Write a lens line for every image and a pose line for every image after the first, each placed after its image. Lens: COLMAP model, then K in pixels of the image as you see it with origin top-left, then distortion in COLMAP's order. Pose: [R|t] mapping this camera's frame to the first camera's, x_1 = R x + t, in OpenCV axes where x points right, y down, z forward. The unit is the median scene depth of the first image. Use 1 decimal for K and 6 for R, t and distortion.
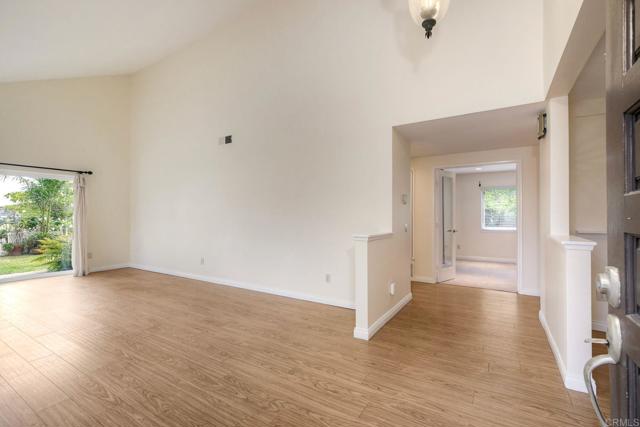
lens RADIAL K [[285.3, 0, 323.9], [0, 285.3, 214.3], [0, 0, 1]] dist [0.000866, -0.000387]
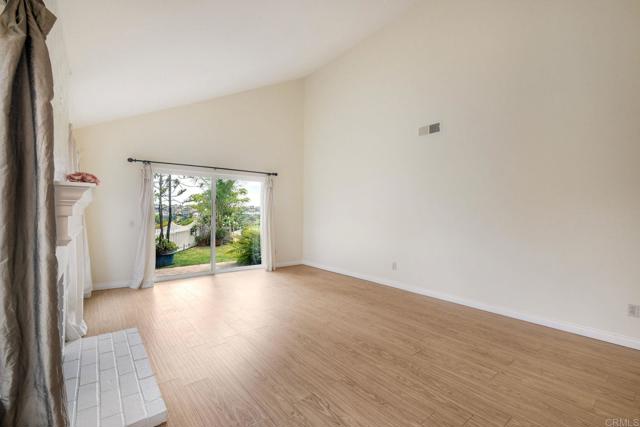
lens RADIAL K [[285.3, 0, 324.1], [0, 285.3, 214.6], [0, 0, 1]] dist [0.000866, -0.000387]
pose [[0.940608, 0.006572, -0.339432, -0.469838], [-0.002203, 0.999910, 0.013256, -0.015651], [0.339489, -0.011721, 0.940537, 0.098899]]
